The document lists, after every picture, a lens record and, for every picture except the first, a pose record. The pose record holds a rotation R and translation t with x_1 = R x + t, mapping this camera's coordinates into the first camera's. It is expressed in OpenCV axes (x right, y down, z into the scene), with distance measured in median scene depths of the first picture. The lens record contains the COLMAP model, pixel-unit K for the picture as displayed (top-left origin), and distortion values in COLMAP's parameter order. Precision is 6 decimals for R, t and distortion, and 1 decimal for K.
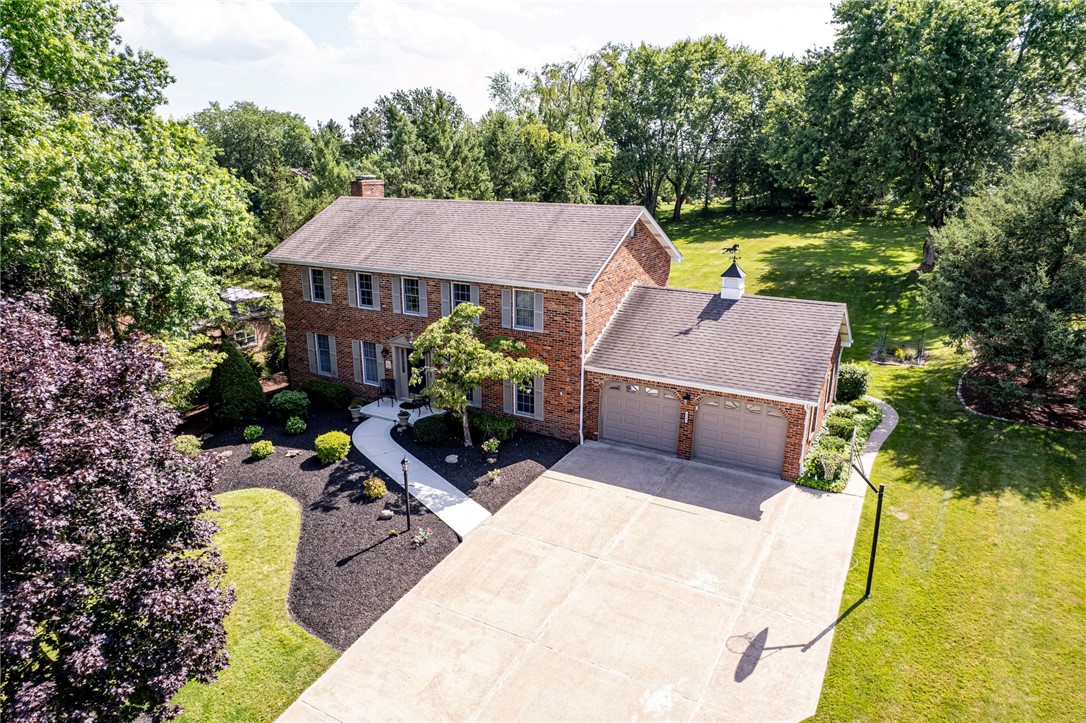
lens RADIAL K [[689.1, 0, 548.6], [0, 689.1, 360.9], [0, 0, 1]] dist [-0.036013, -0.000604]
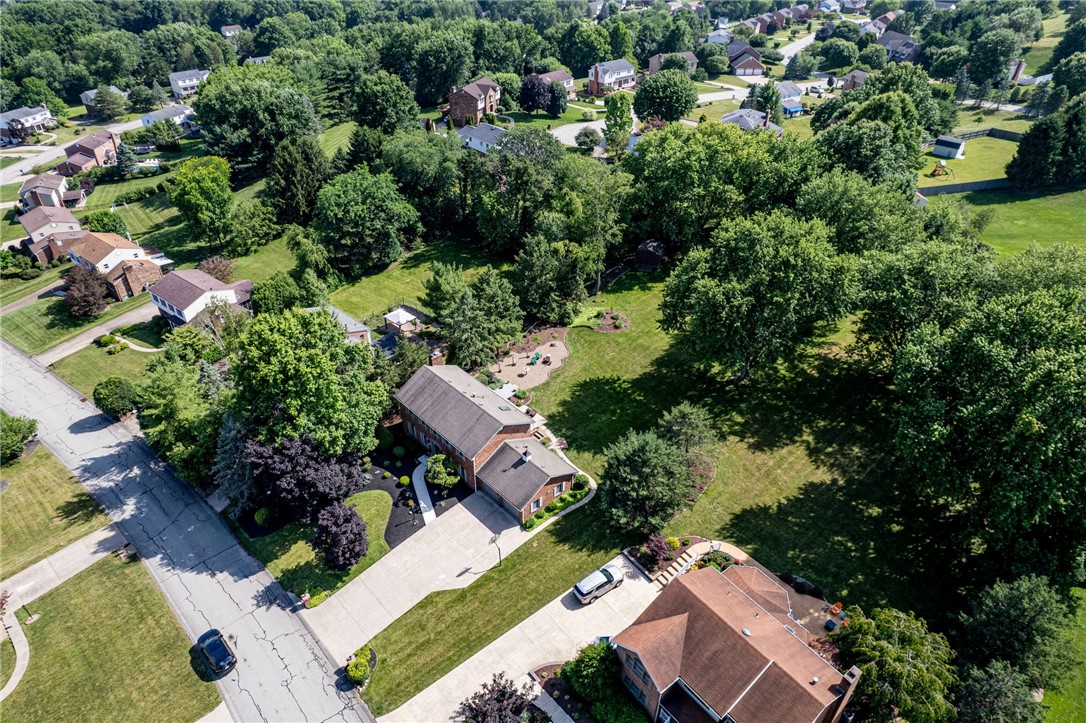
lens RADIAL K [[689.1, 0, 548.6], [0, 689.1, 360.9], [0, 0, 1]] dist [-0.036013, -0.000604]
pose [[0.956263, 0.172775, -0.236028, 1.192882], [-0.091453, 0.943059, 0.319807, -1.768378], [0.277843, -0.284234, 0.917613, -1.969544]]
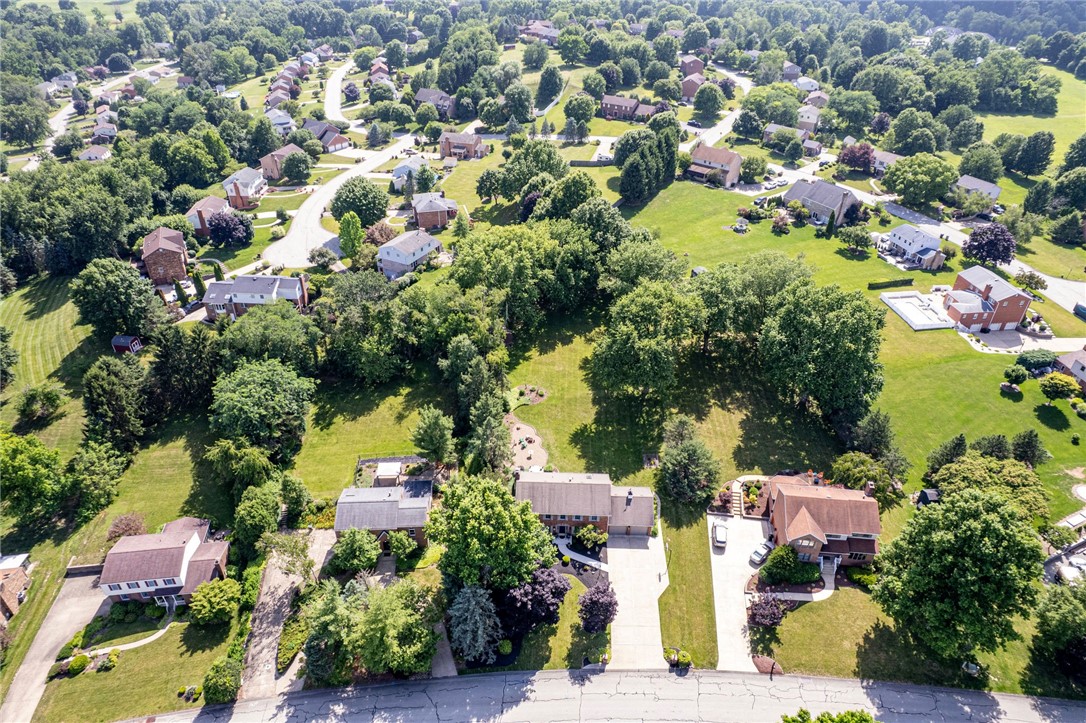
lens RADIAL K [[689.1, 0, 548.6], [0, 689.1, 360.9], [0, 0, 1]] dist [-0.036013, -0.000604]
pose [[0.876847, -0.254495, 0.407887, -2.159841], [0.126797, 0.940782, 0.314406, -2.870829], [-0.463747, -0.223967, 0.857191, -2.892778]]
